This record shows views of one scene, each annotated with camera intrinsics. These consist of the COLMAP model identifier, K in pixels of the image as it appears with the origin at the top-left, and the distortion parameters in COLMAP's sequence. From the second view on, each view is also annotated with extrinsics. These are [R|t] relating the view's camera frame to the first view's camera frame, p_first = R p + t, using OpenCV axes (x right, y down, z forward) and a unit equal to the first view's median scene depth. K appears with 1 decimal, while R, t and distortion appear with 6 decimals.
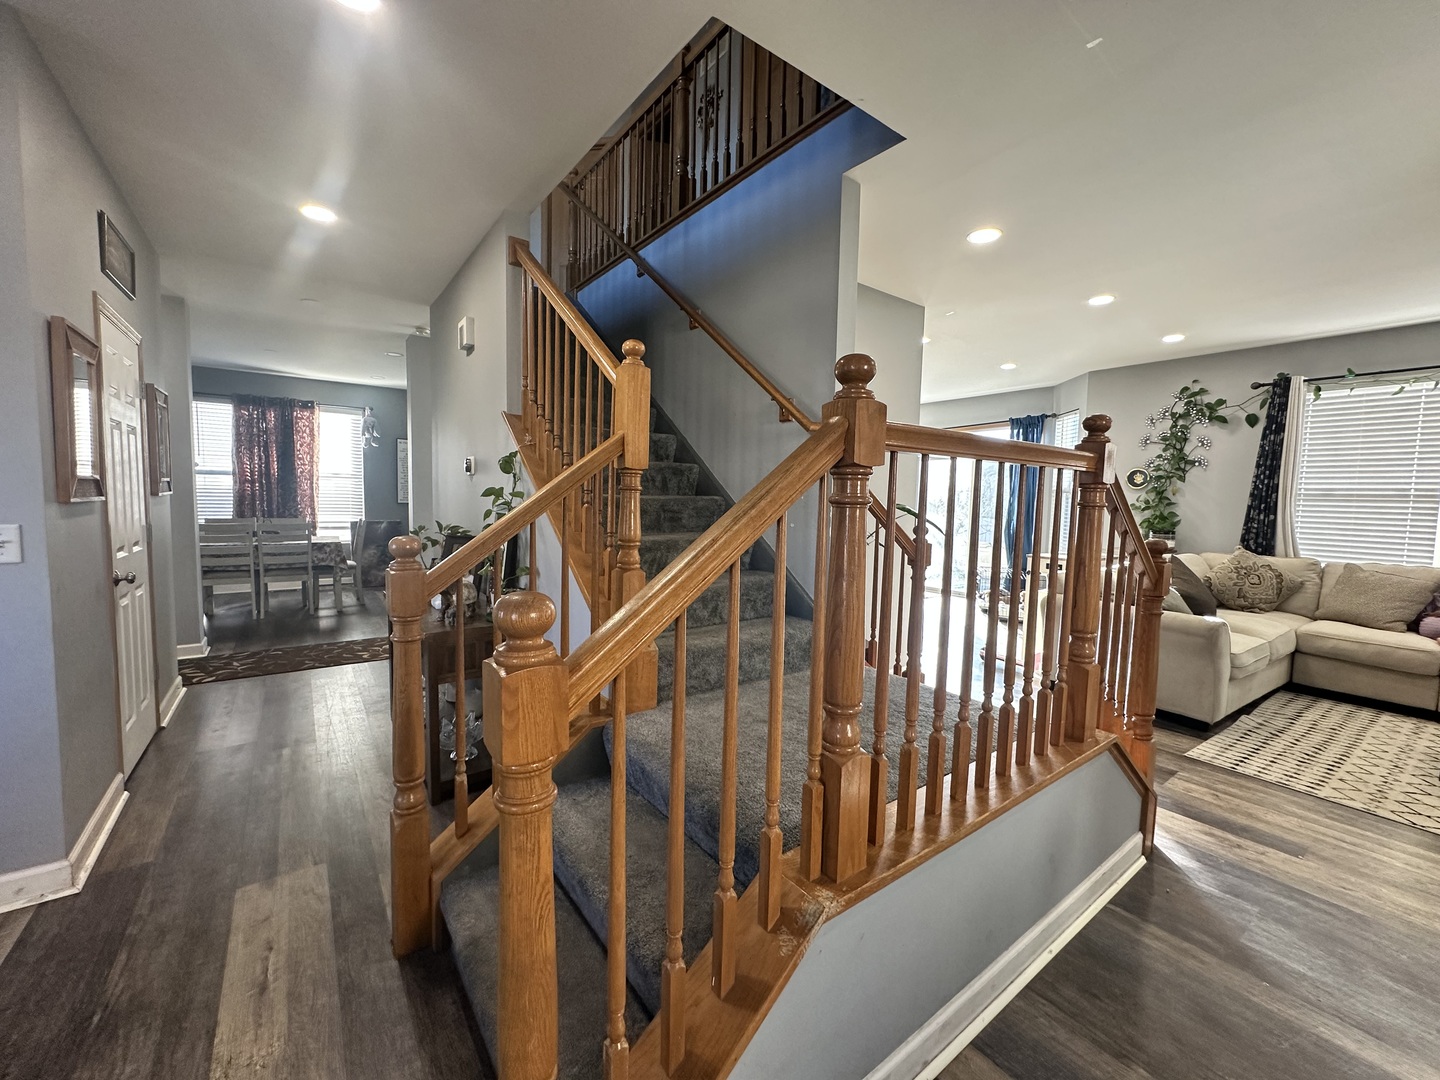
lens RADIAL K [[574.1, 0, 714.3], [0, 574.1, 535.1], [0, 0, 1]] dist [-0.002107, 0.000505]
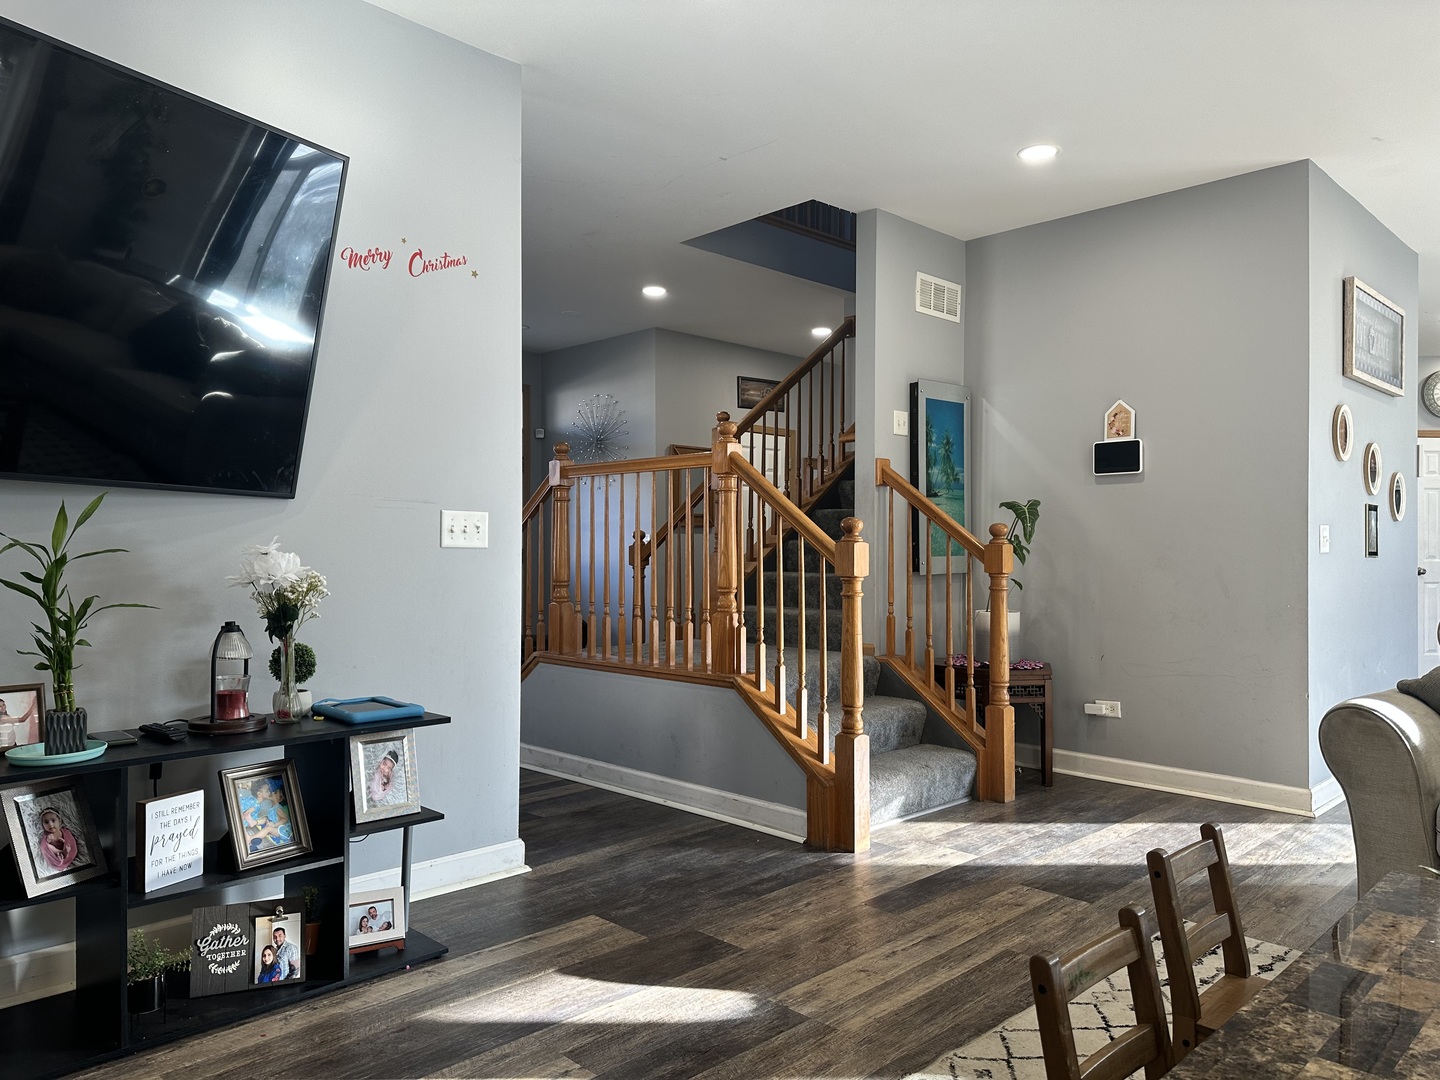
lens RADIAL K [[1038.2, 0, 728.7], [0, 1038.2, 539.8], [0, 0, 1]] dist [0.054742, -0.056017]
pose [[0.141677, -0.029305, -0.989479, 1.638994], [-0.068876, 0.996848, -0.039385, 0.088093], [0.987514, 0.073731, 0.139212, 0.386505]]
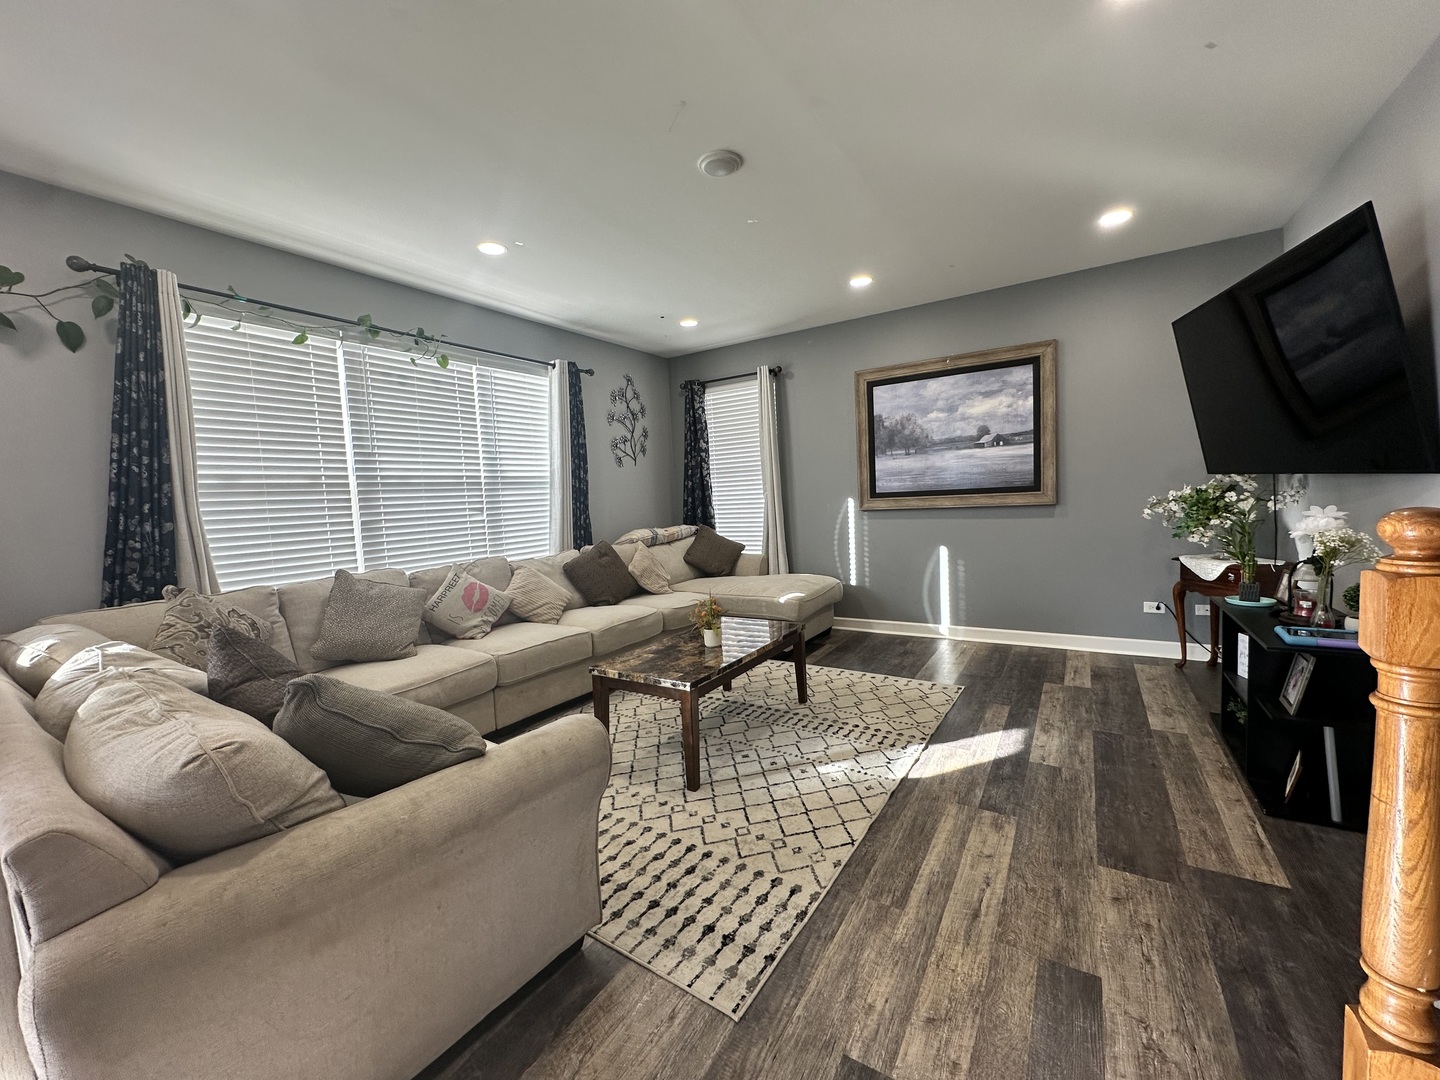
lens RADIAL K [[574.1, 0, 734.5], [0, 574.1, 537.8], [0, 0, 1]] dist [-0.002107, 0.000505]
pose [[-0.367165, -0.070331, 0.927493, 0.401719], [0.105726, 0.987519, 0.116737, -0.040712], [-0.924128, 0.140922, -0.355146, 1.039303]]
